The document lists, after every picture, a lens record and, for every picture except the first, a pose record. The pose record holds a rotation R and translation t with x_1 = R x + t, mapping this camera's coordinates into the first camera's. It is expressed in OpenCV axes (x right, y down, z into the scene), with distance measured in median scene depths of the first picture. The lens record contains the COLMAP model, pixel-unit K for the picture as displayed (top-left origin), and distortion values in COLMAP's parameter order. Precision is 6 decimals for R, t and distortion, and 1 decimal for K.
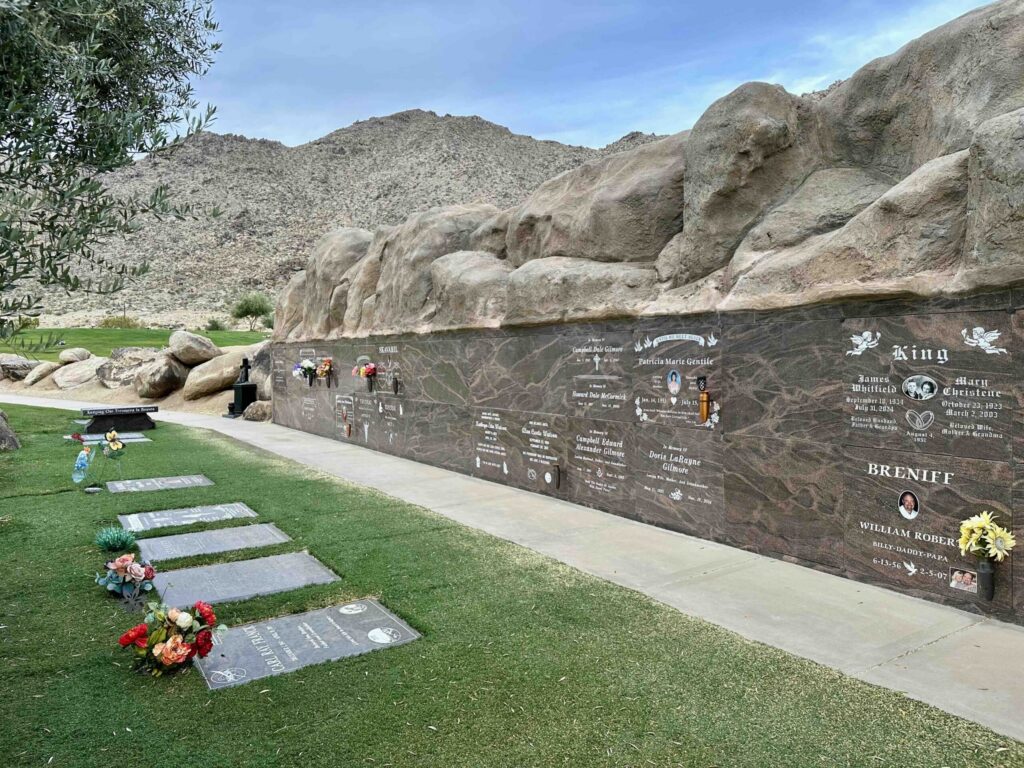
lens RADIAL K [[718.4, 0, 513.1], [0, 718.4, 380.2], [0, 0, 1]] dist [0.071042, -0.035338]
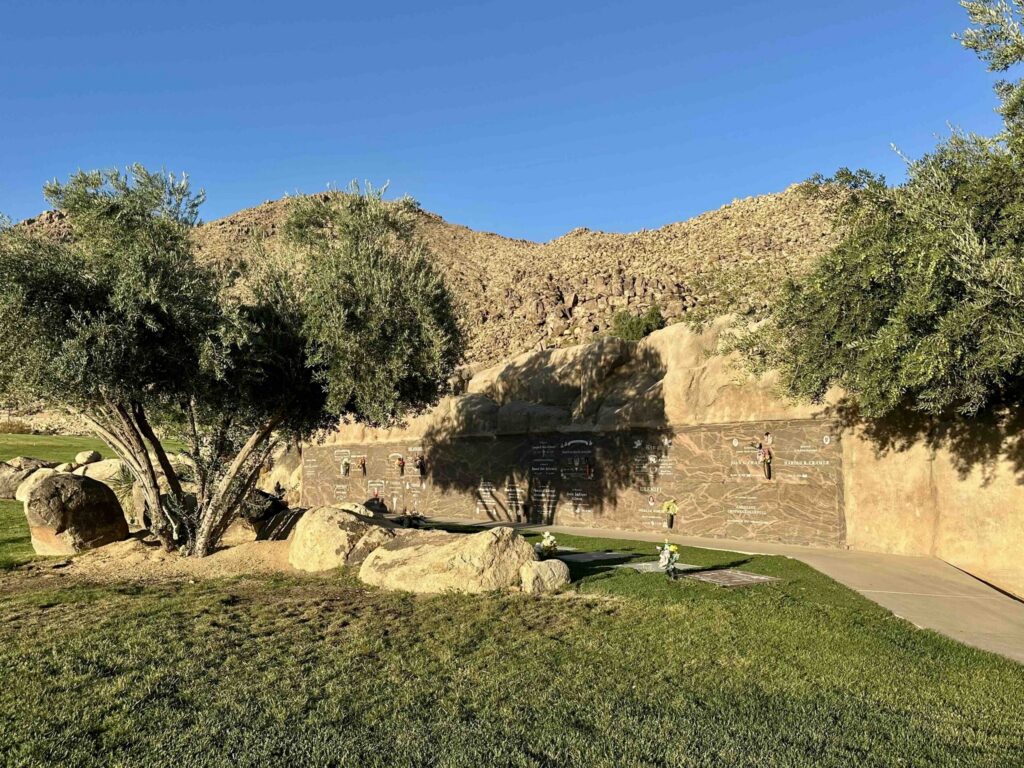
lens RADIAL K [[844.4, 0, 508.8], [0, 844.4, 379.1], [0, 0, 1]] dist [0.074475, -0.026449]
pose [[0.996731, 0.021310, 0.077929, -0.166691], [-0.009934, 0.989595, -0.143540, 0.104891], [-0.080177, 0.142296, 0.986572, -1.337443]]
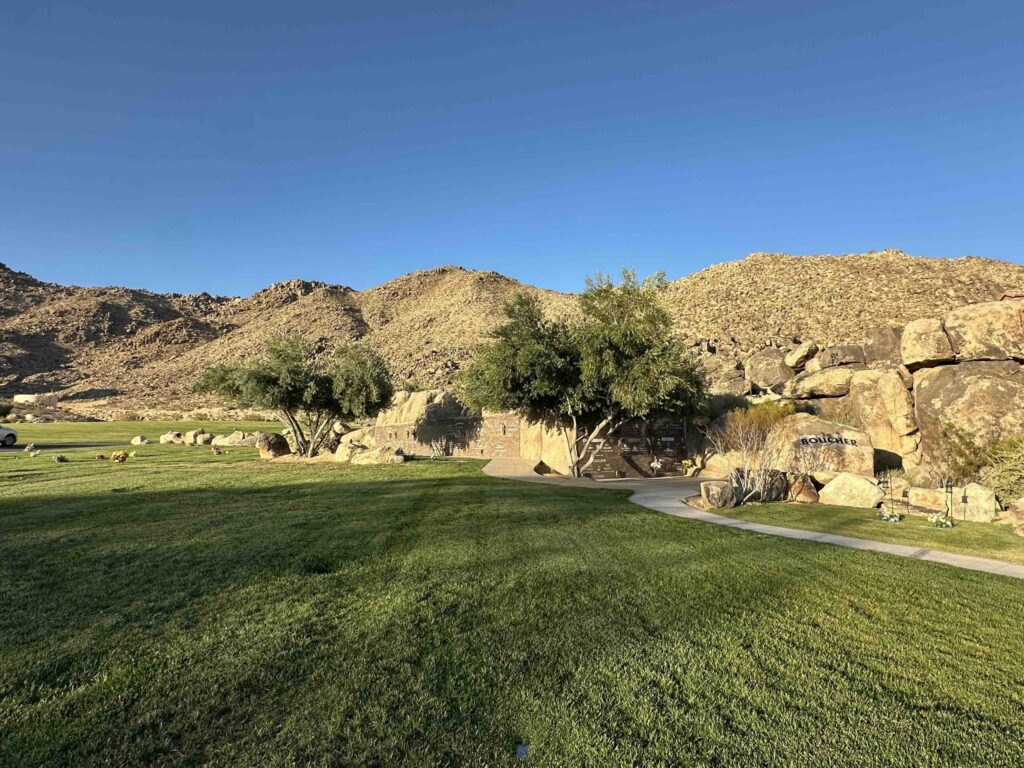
lens RADIAL K [[571.7, 0, 503.9], [0, 571.7, 385.0], [0, 0, 1]] dist [-0.001203, -0.000160]
pose [[0.999323, 0.016841, -0.032706, 0.577884], [-0.021370, 0.989423, -0.143473, 0.233053], [0.029944, 0.144075, 0.989114, -2.898400]]
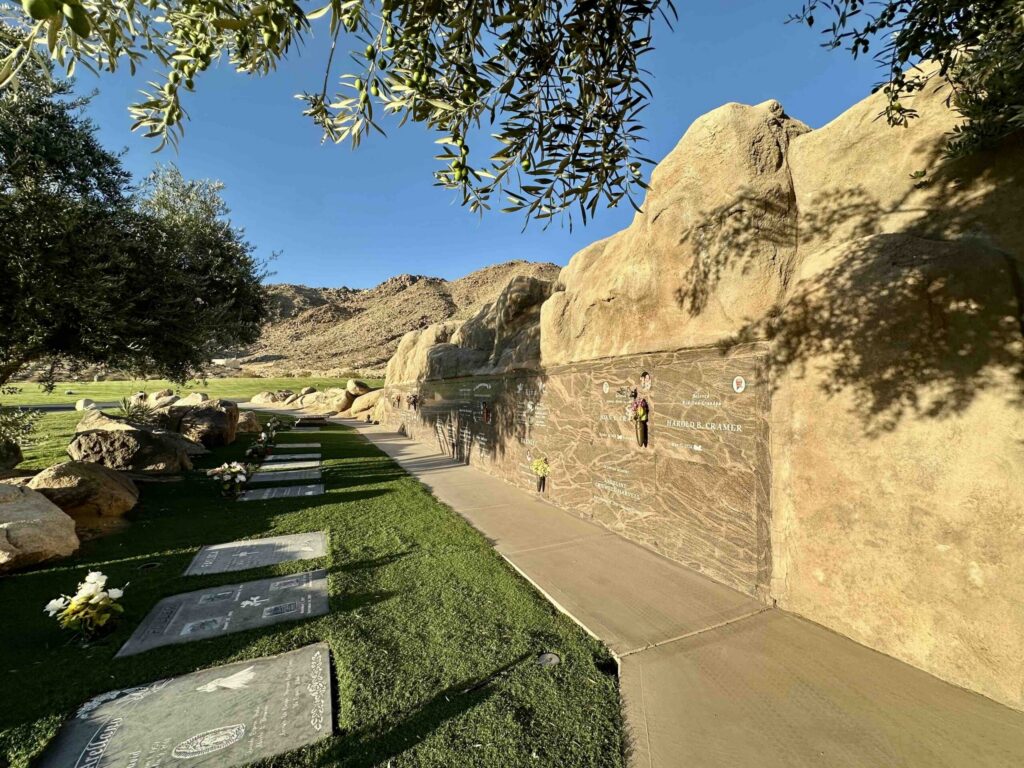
lens RADIAL K [[415.4, 0, 513.3], [0, 415.4, 389.1], [0, 0, 1]] dist [0.025283, 0.001265]
pose [[0.990254, 0.021662, -0.137581, 0.390838], [-0.028857, 0.998306, -0.050519, 0.013581], [0.136254, 0.053997, 0.989201, -0.226968]]
